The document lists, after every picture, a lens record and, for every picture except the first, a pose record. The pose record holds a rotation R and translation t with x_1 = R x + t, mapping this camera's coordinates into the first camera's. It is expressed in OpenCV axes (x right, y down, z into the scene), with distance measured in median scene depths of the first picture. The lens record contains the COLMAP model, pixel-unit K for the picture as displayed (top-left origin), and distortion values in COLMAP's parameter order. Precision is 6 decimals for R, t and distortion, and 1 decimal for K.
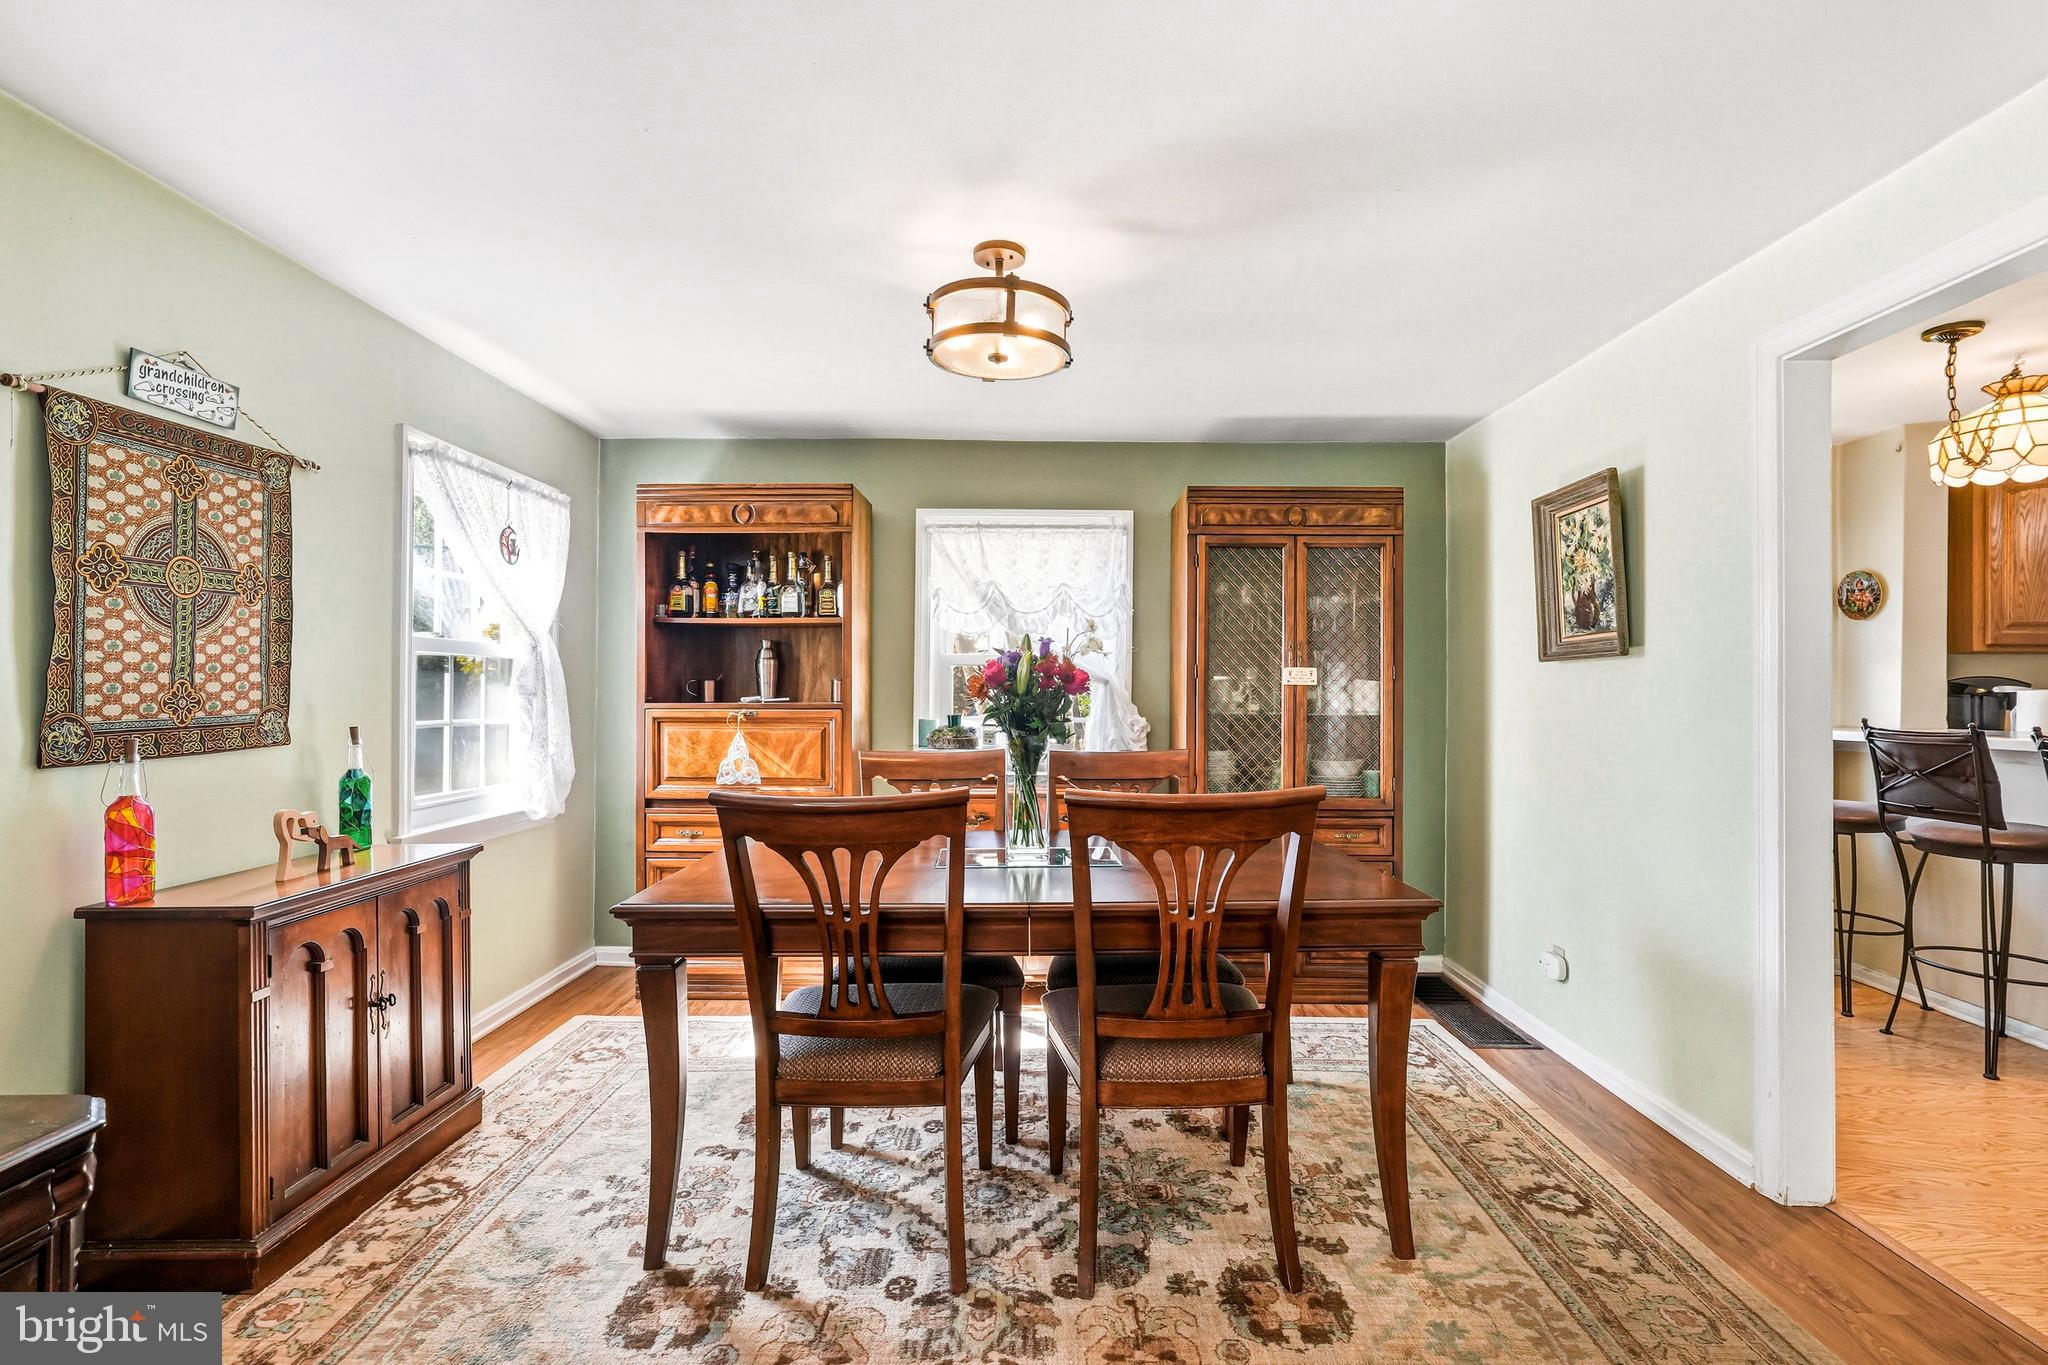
lens RADIAL K [[948.2, 0, 1025.5], [0, 948.2, 687.9], [0, 0, 1]] dist [-0.000963, 0.000772]
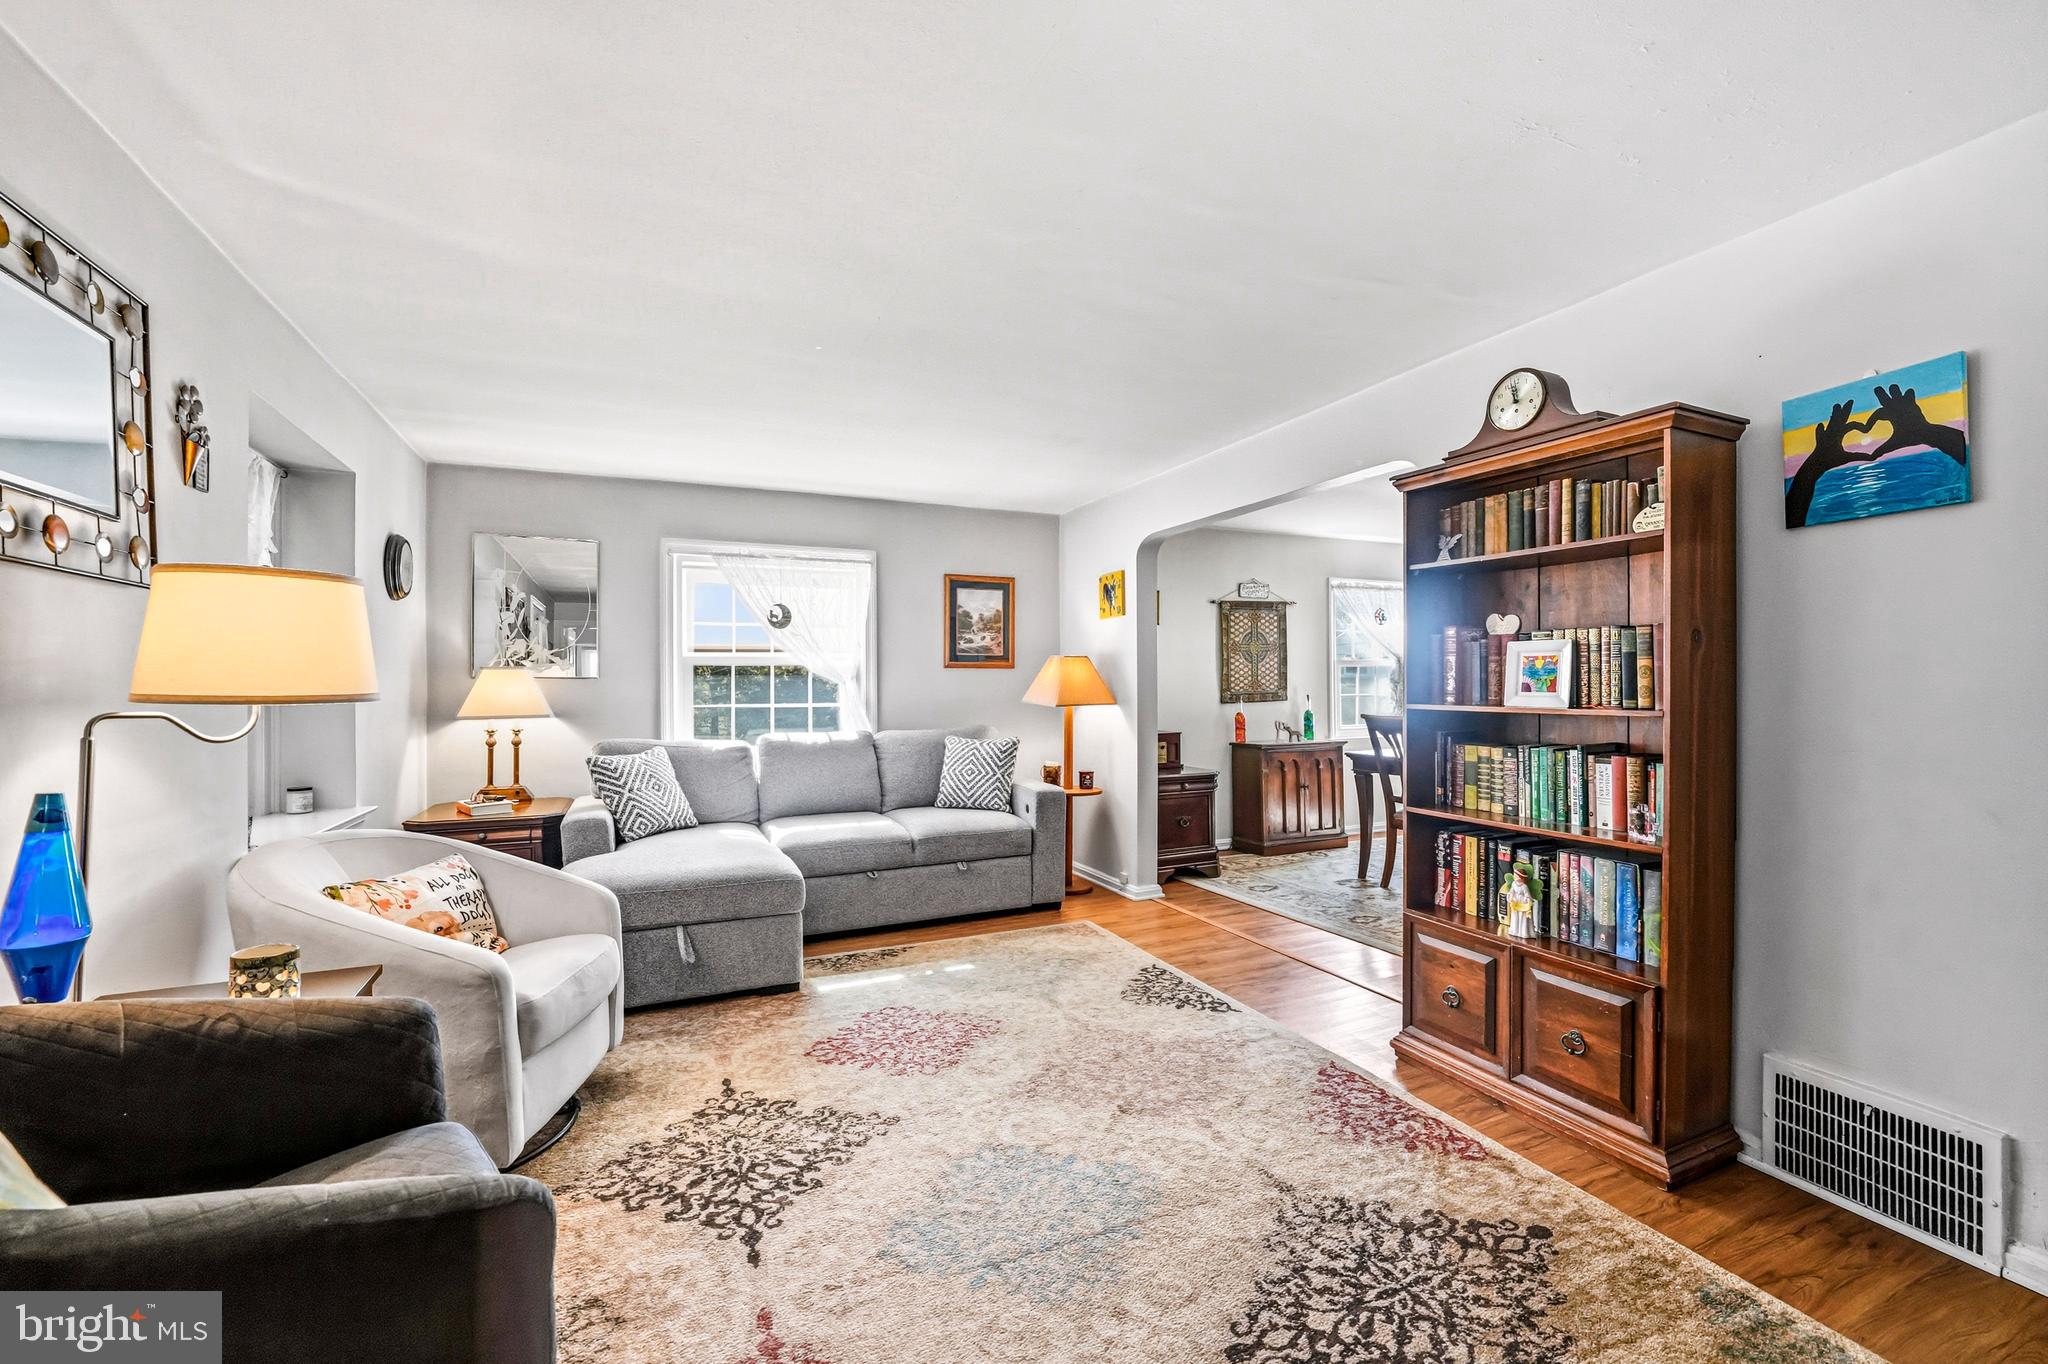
lens RADIAL K [[827.3, 0, 1020.9], [0, 827.3, 690.2], [0, 0, 1]] dist [-0.003344, -0.000176]
pose [[0.430915, -0.002804, -0.902388, 0.979134], [0.012581, 0.999917, 0.002901, 0.008395], [0.902305, -0.012603, 0.430915, -0.699577]]
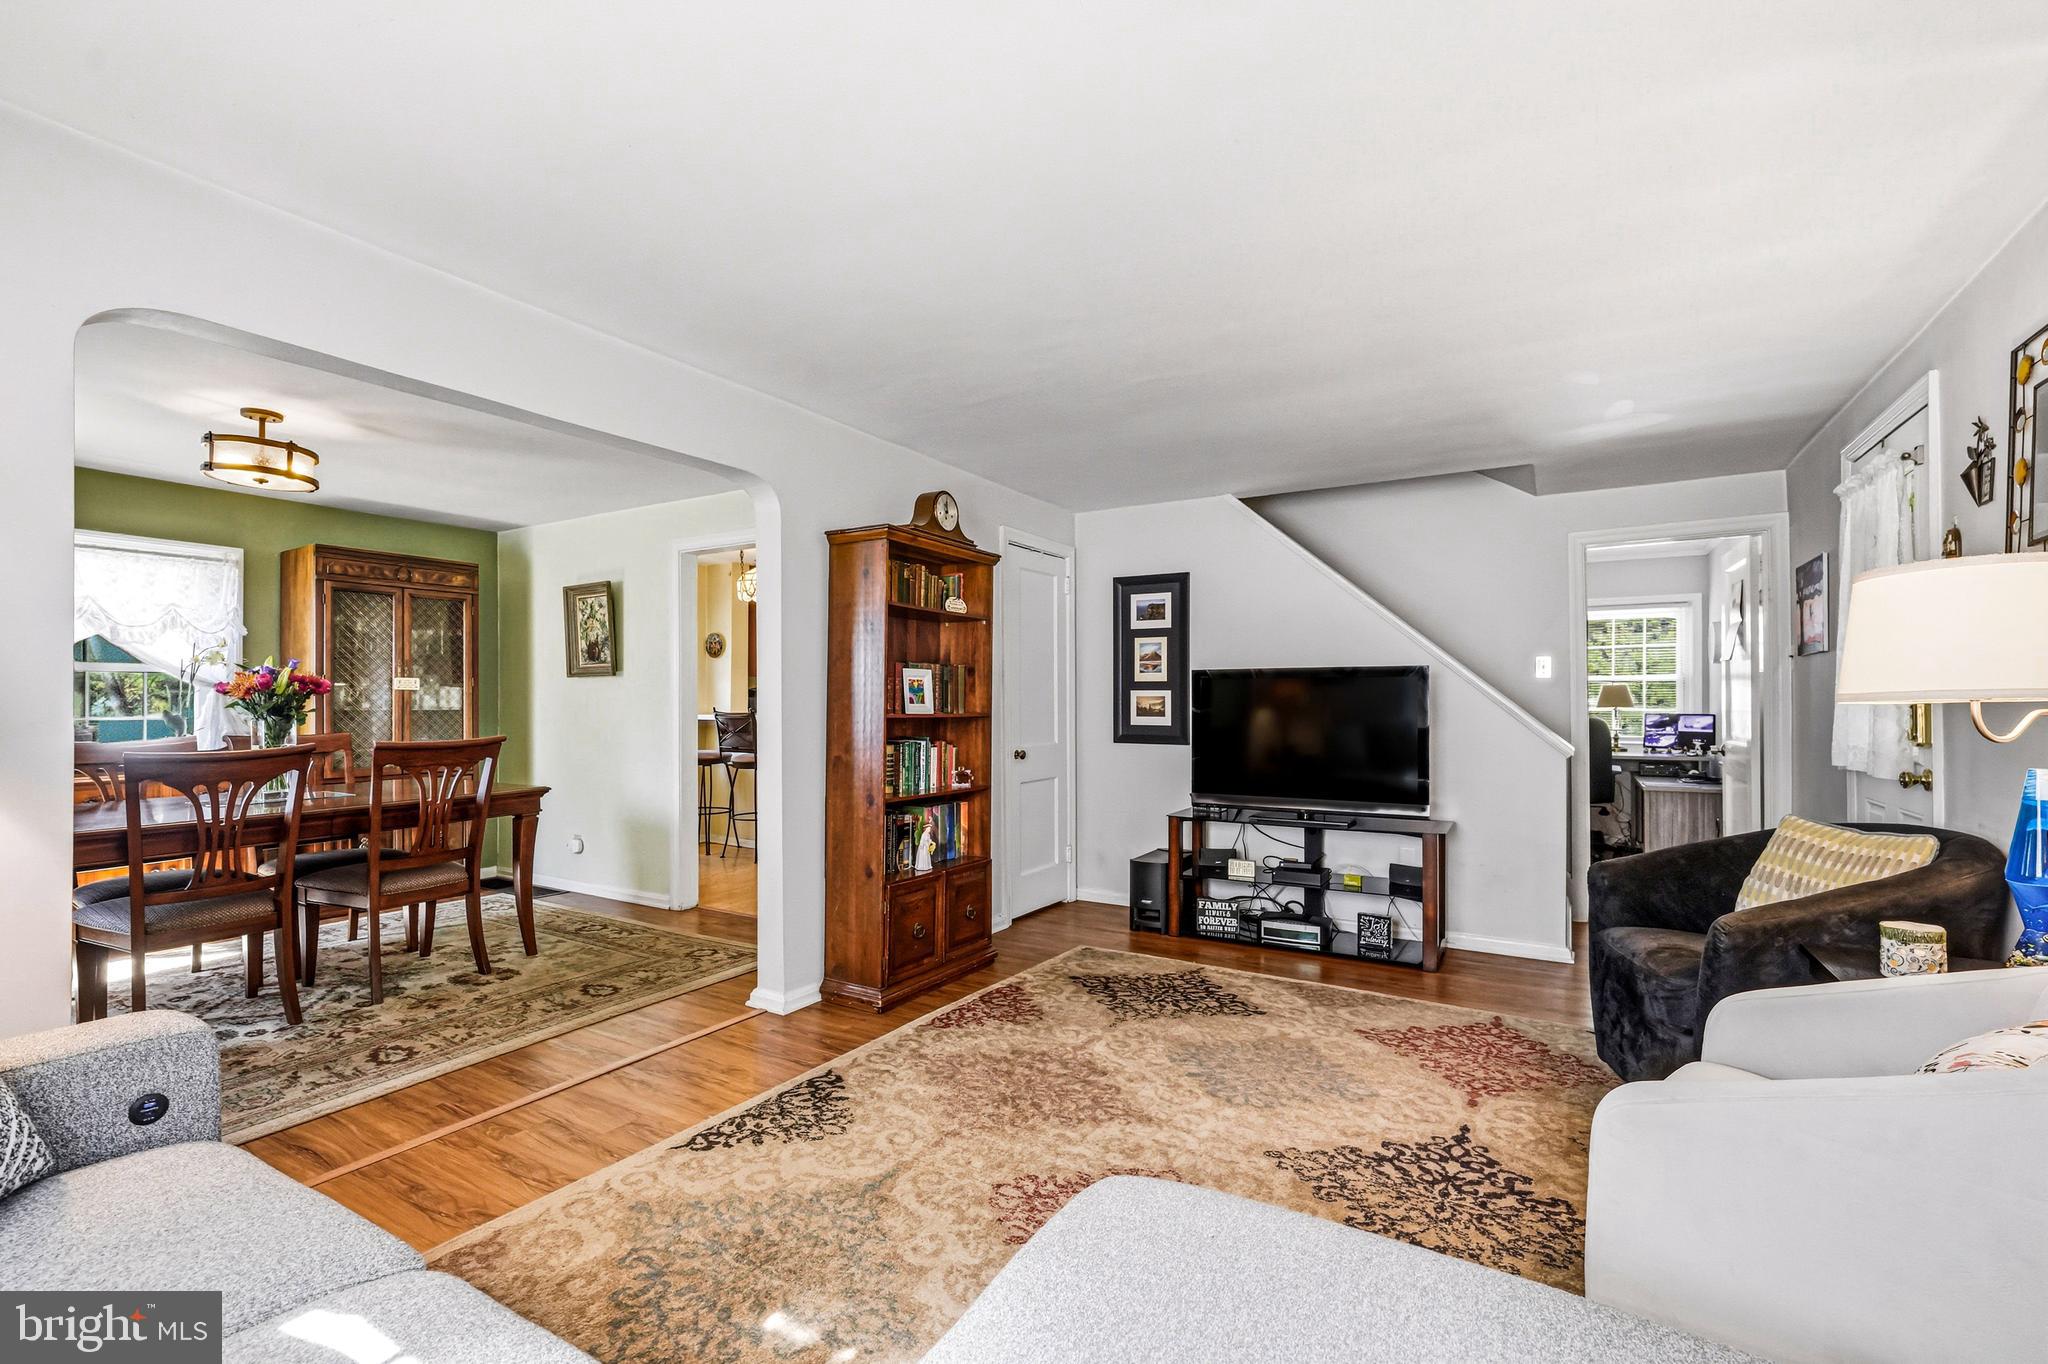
lens RADIAL K [[894.8, 0, 1026.4], [0, 894.8, 693.2], [0, 0, 1]] dist [-0.000204, 0.000104]
pose [[0.505689, 0.002055, 0.862713, -0.547394], [-0.000253, 0.999997, -0.002234, 0.006455], [-0.862716, 0.000912, 0.505689, -0.692389]]
